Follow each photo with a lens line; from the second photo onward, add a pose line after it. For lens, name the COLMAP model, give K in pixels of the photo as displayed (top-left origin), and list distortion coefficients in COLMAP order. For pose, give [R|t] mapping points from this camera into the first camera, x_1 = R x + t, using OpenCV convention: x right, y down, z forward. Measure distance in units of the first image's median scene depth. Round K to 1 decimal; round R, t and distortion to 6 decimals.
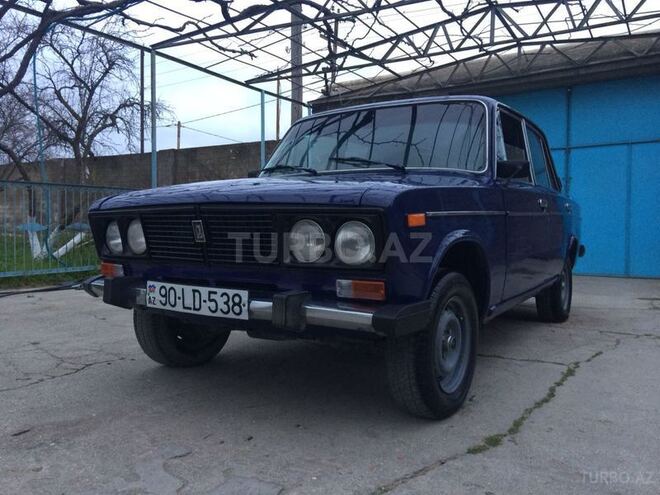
lens RADIAL K [[551.4, 0, 329.6], [0, 551.4, 246.8], [0, 0, 1]] dist [0.090049, -0.128843]
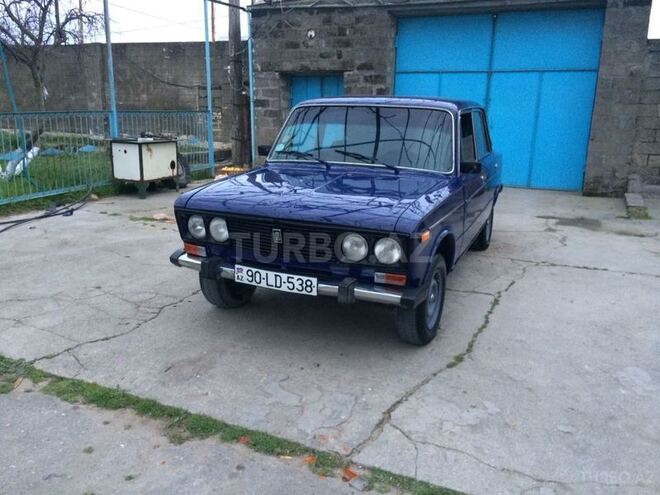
lens RADIAL K [[551.4, 0, 329.6], [0, 551.4, 246.9], [0, 0, 1]] dist [0.090049, -0.128843]
pose [[0.987438, -0.023435, 0.156260, -0.319399], [-0.011263, 0.975985, 0.217548, -0.314289], [-0.157606, -0.216575, 0.963460, -0.448326]]
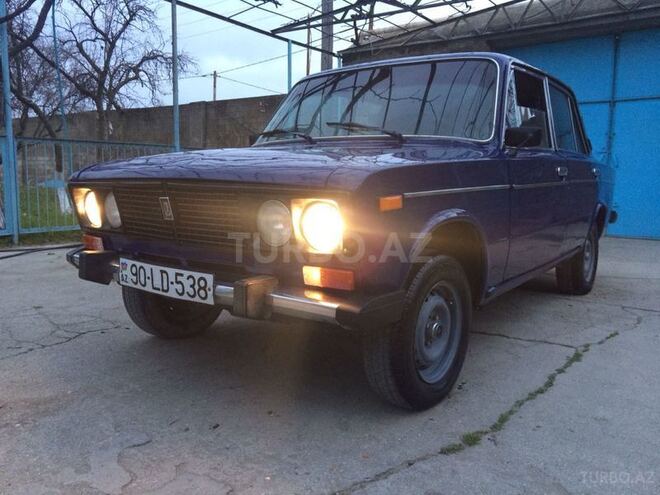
lens RADIAL K [[551.4, 0, 329.1], [0, 551.4, 246.1], [0, 0, 1]] dist [0.090049, -0.128843]
pose [[0.997364, 0.016832, -0.070577, 0.103623], [-0.010721, 0.996230, 0.086087, -0.046936], [0.071760, -0.085103, 0.993785, 0.073114]]
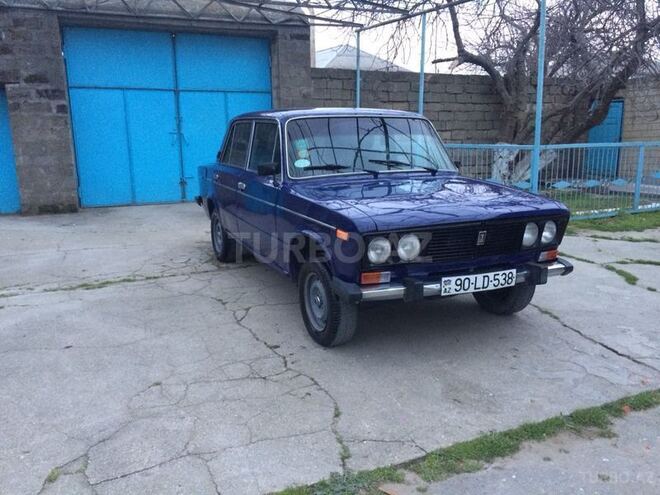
lens RADIAL K [[551.4, 0, 329.6], [0, 551.4, 243.9], [0, 0, 1]] dist [0.090049, -0.128843]
pose [[0.536704, -0.178074, 0.824766, -1.666900], [0.038012, 0.981587, 0.187197, -0.303855], [-0.842914, -0.069118, 0.533590, 0.517764]]
